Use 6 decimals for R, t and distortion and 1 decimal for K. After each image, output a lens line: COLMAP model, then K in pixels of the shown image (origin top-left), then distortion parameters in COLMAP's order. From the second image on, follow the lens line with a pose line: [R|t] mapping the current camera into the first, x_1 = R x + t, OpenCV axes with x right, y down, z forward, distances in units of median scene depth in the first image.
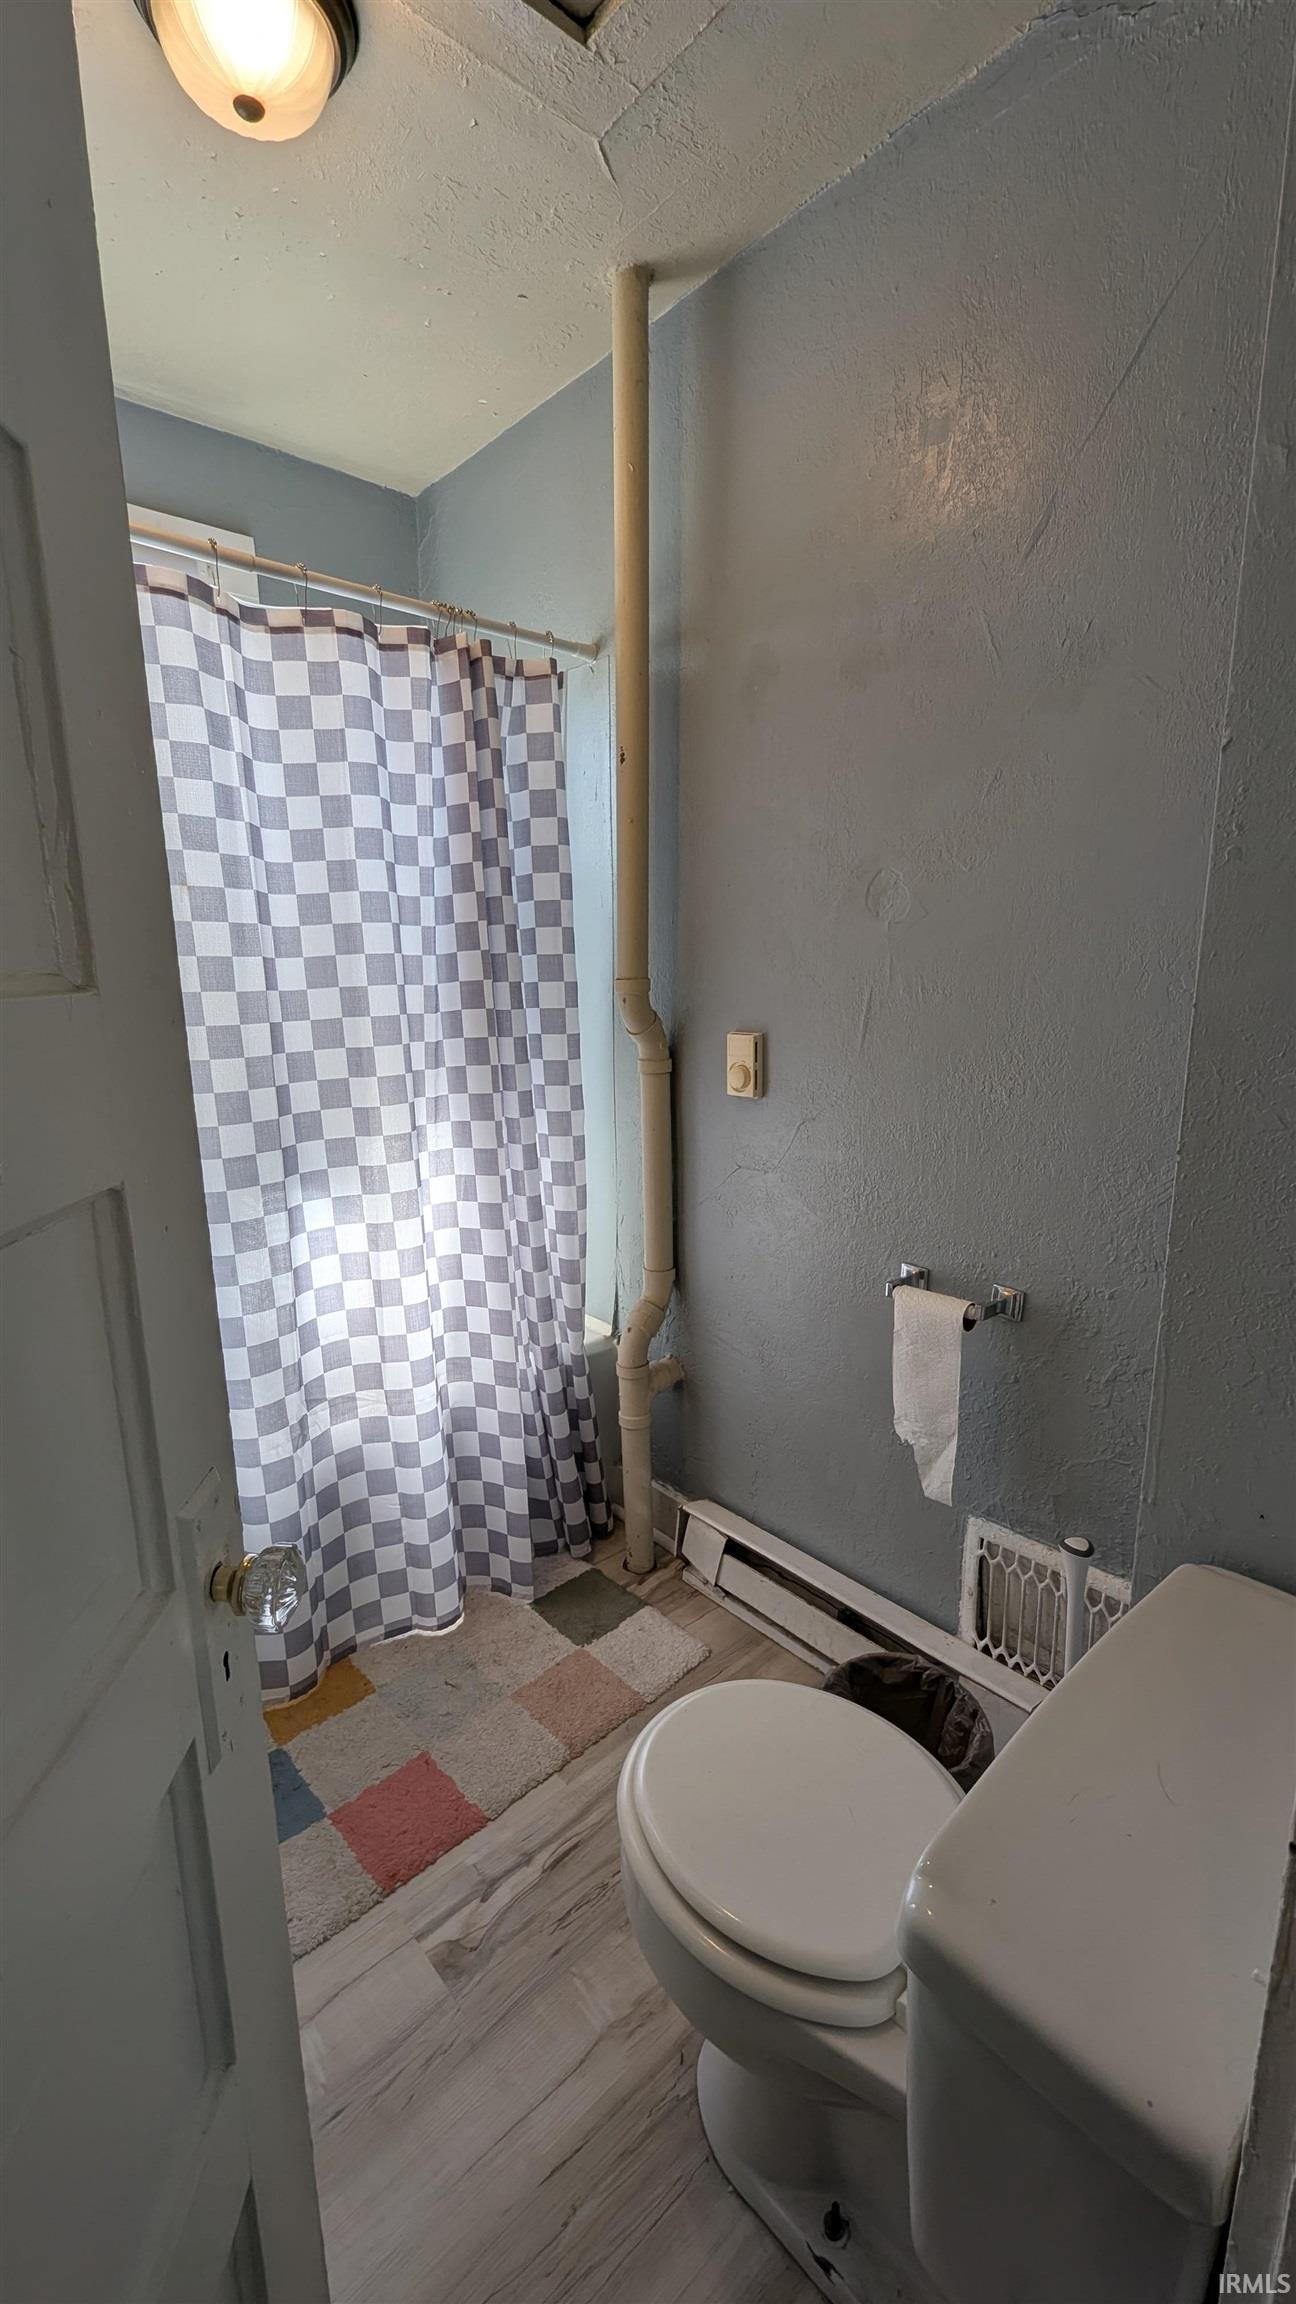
lens RADIAL K [[966.0, 0, 648.0], [0, 966.0, 1152.0], [0, 0, 1]] dist [0.001041, 0.000072]
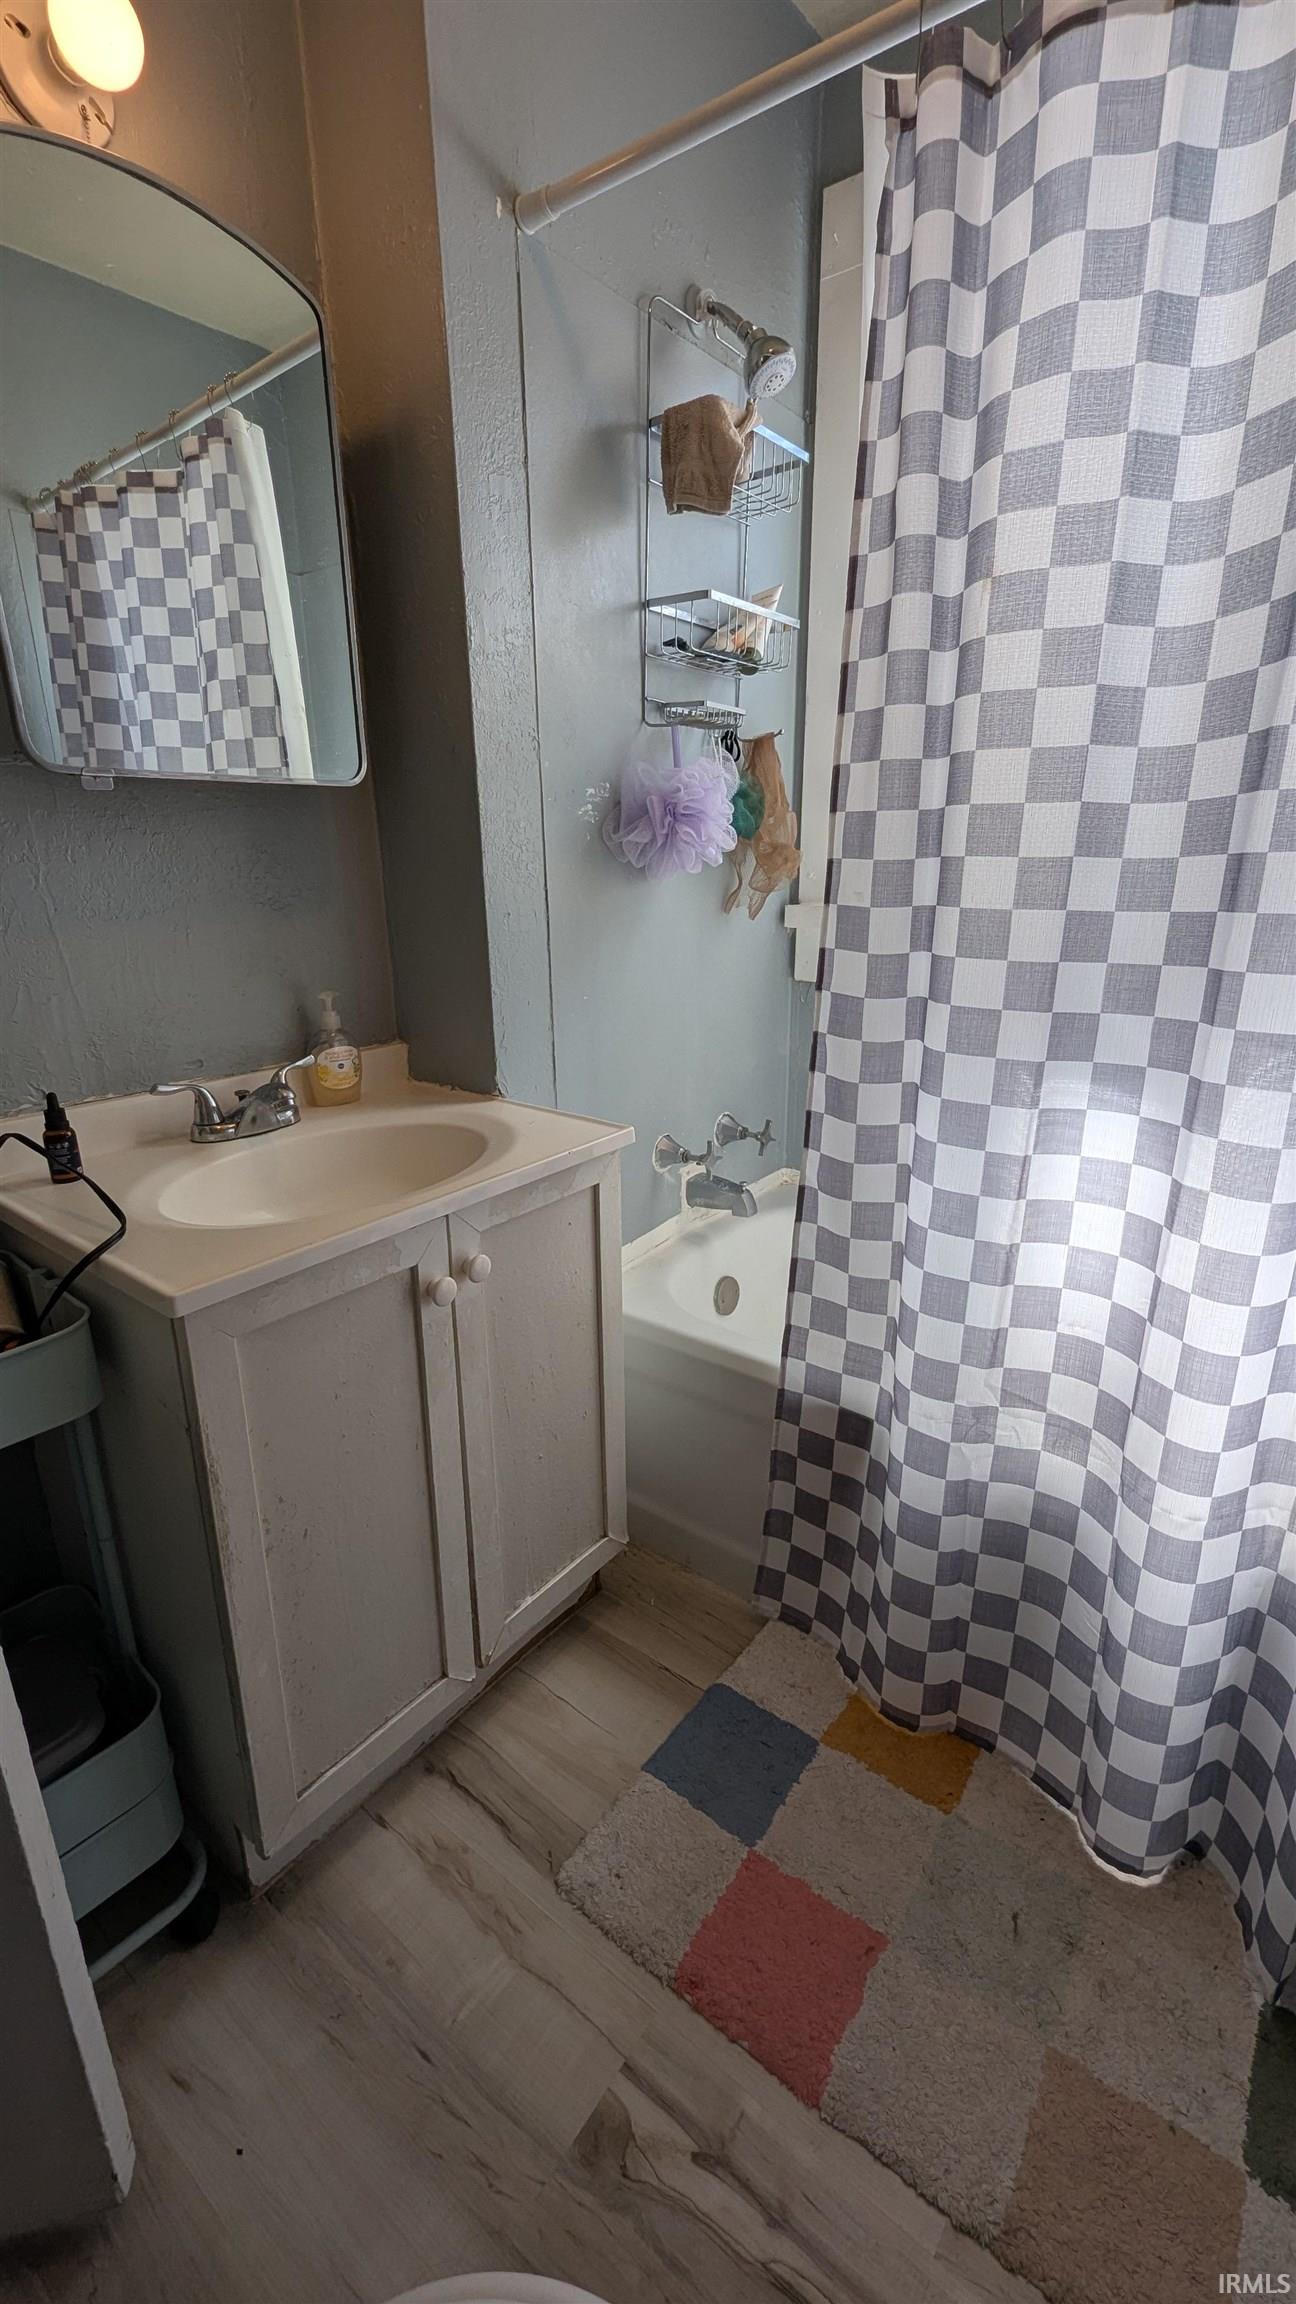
lens RADIAL K [[966.0, 0, 648.0], [0, 966.0, 1152.0], [0, 0, 1]] dist [0.001041, 0.000072]
pose [[0.172184, 0.313374, -0.933890, 0.180479], [-0.190053, 0.940805, 0.280654, -0.041686], [0.966557, 0.129165, 0.221549, 0.584701]]
